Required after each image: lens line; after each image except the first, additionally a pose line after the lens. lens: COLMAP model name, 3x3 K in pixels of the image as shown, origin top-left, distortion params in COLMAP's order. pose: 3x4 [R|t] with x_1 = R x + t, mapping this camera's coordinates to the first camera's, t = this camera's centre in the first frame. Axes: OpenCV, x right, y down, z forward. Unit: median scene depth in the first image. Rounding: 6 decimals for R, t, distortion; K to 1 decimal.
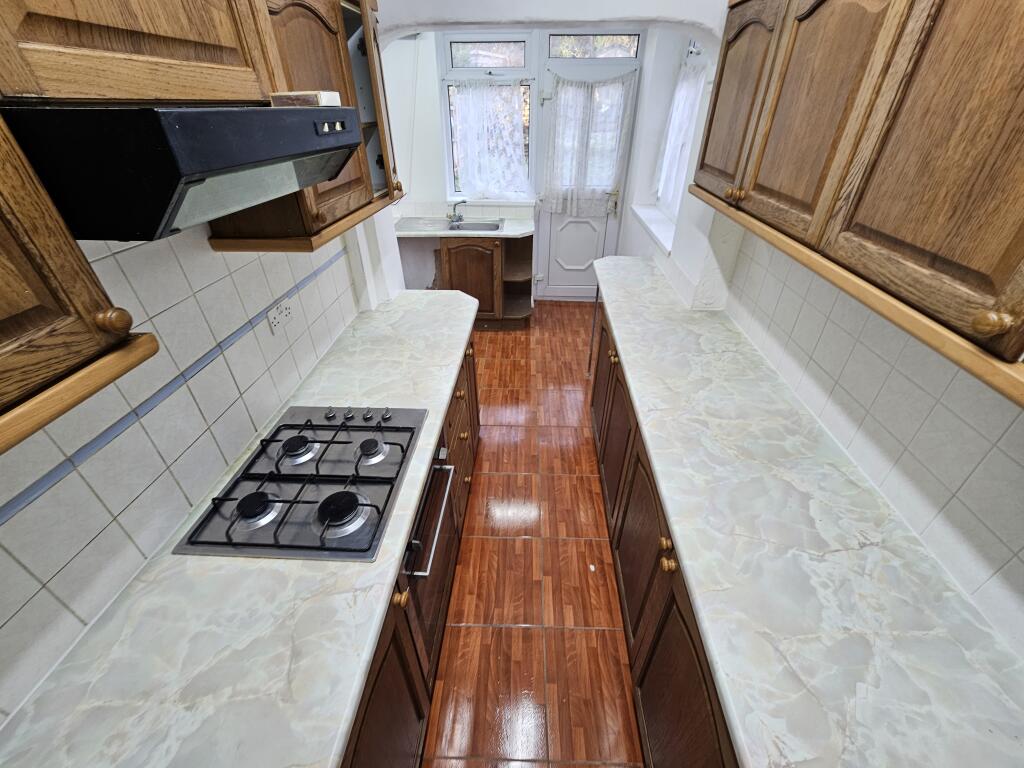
lens RADIAL K [[418.9, 0, 511.3], [0, 418.9, 379.5], [0, 0, 1]] dist [0.003138, 0.000589]
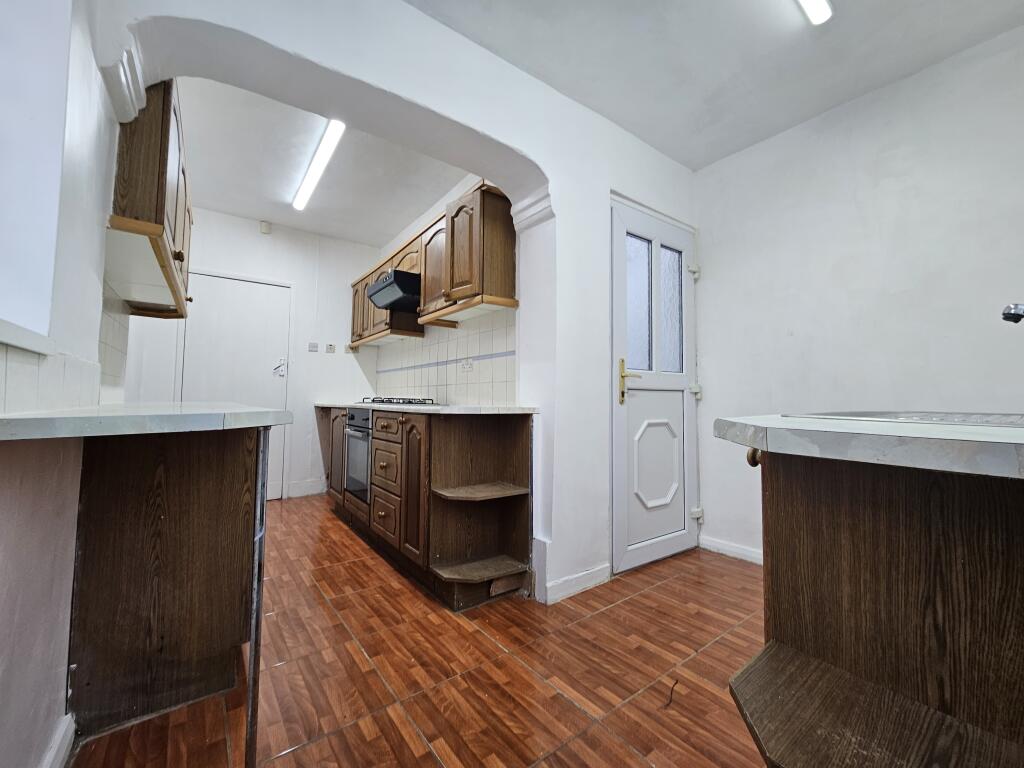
lens RADIAL K [[418.9, 0, 512.0], [0, 418.9, 380.9], [0, 0, 1]] dist [0.003138, 0.000589]
pose [[-0.774621, -0.036826, -0.631353, 0.460336], [-0.356728, 0.849773, 0.388111, -0.827645], [0.522214, 0.525860, -0.671389, 2.206570]]
